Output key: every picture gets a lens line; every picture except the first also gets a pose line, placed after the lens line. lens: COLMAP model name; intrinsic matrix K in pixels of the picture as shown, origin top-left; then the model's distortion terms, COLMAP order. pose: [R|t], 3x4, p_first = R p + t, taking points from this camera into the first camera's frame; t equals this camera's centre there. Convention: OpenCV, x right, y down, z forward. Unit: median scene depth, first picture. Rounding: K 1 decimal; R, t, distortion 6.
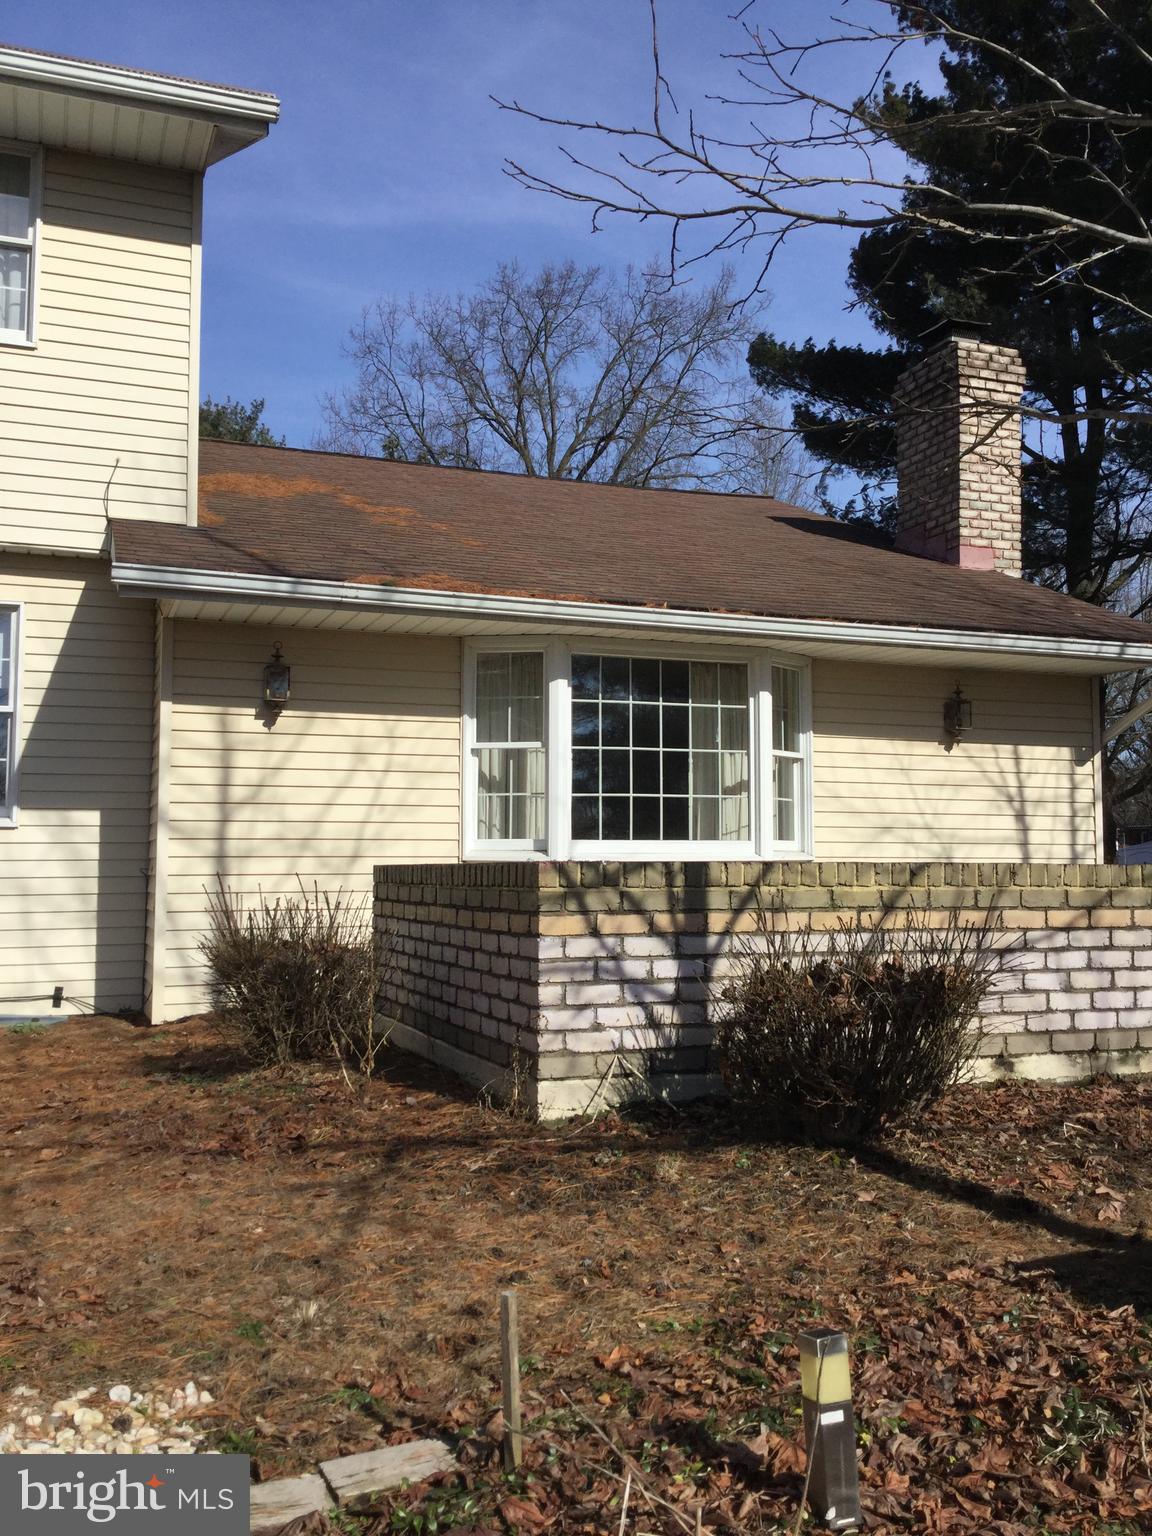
lens RADIAL K [[1371.4, 0, 576.0], [0, 1371.4, 768.0], [0, 0, 1]] dist [0.112208, -0.150375]
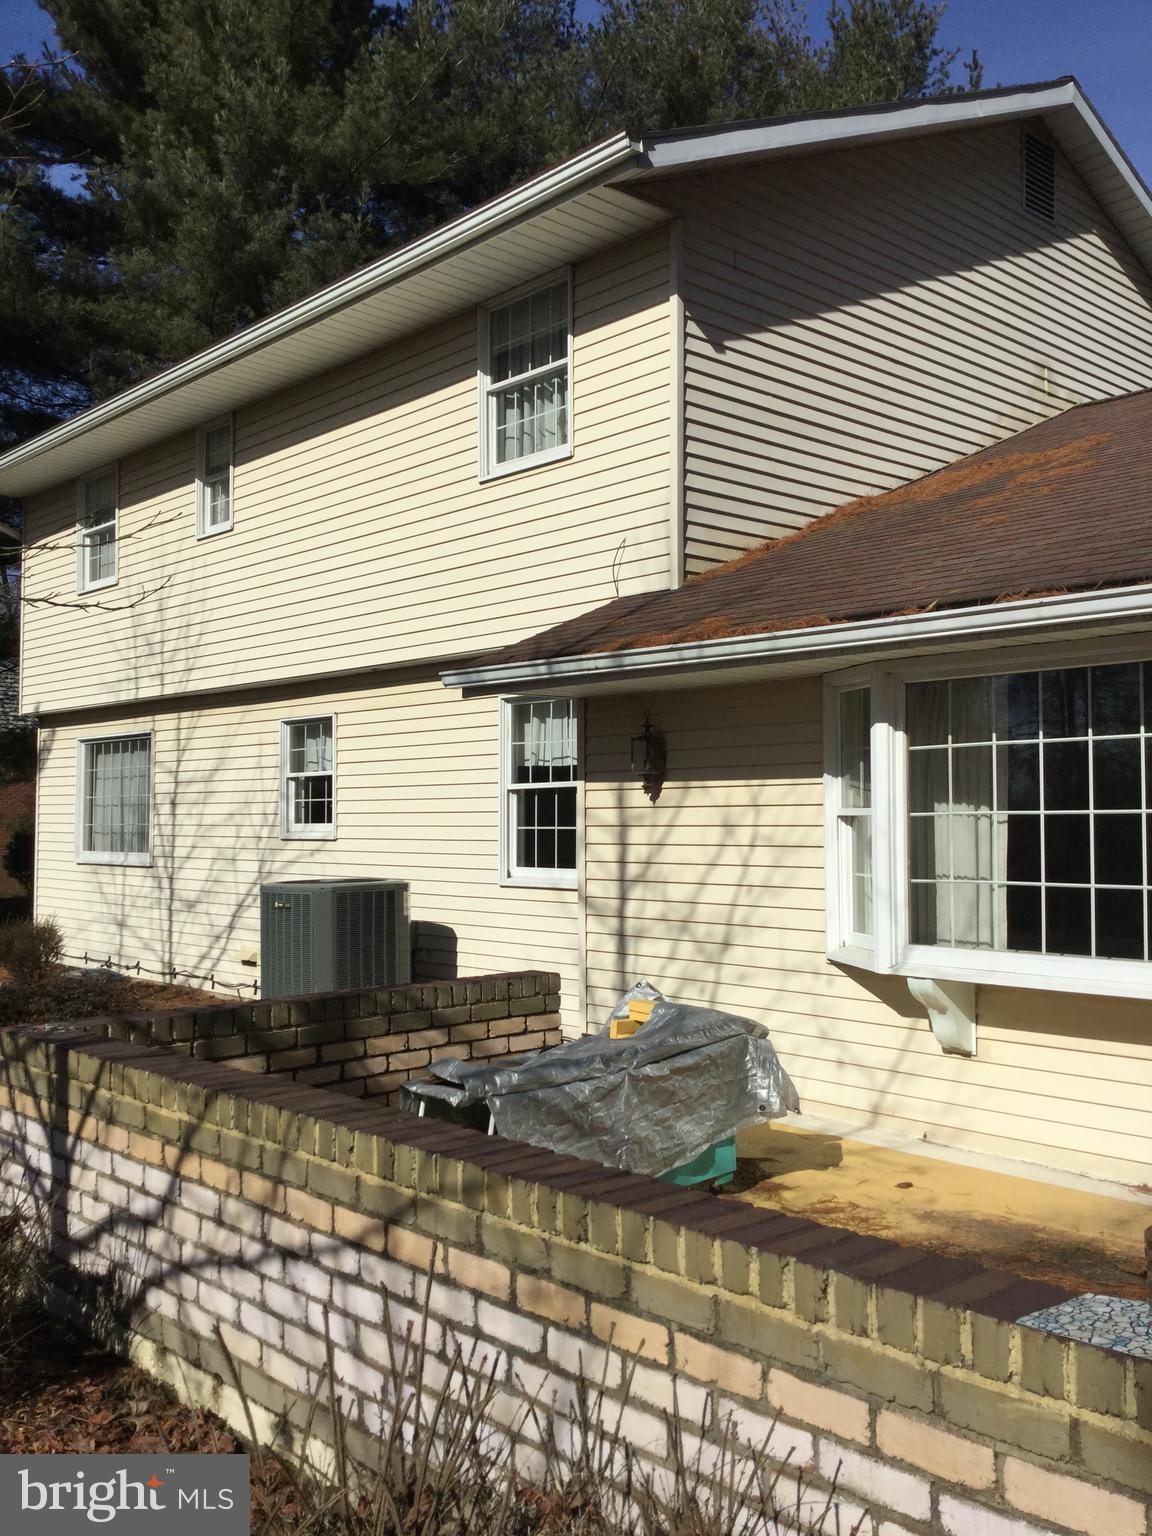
lens RADIAL K [[1371.4, 0, 576.0], [0, 1371.4, 768.0], [0, 0, 1]] dist [0.112208, -0.150375]
pose [[0.365568, -0.033794, -0.930171, 0.638513], [0.071205, 0.997428, -0.008253, -0.048272], [0.928057, -0.063216, 0.367034, 0.608918]]
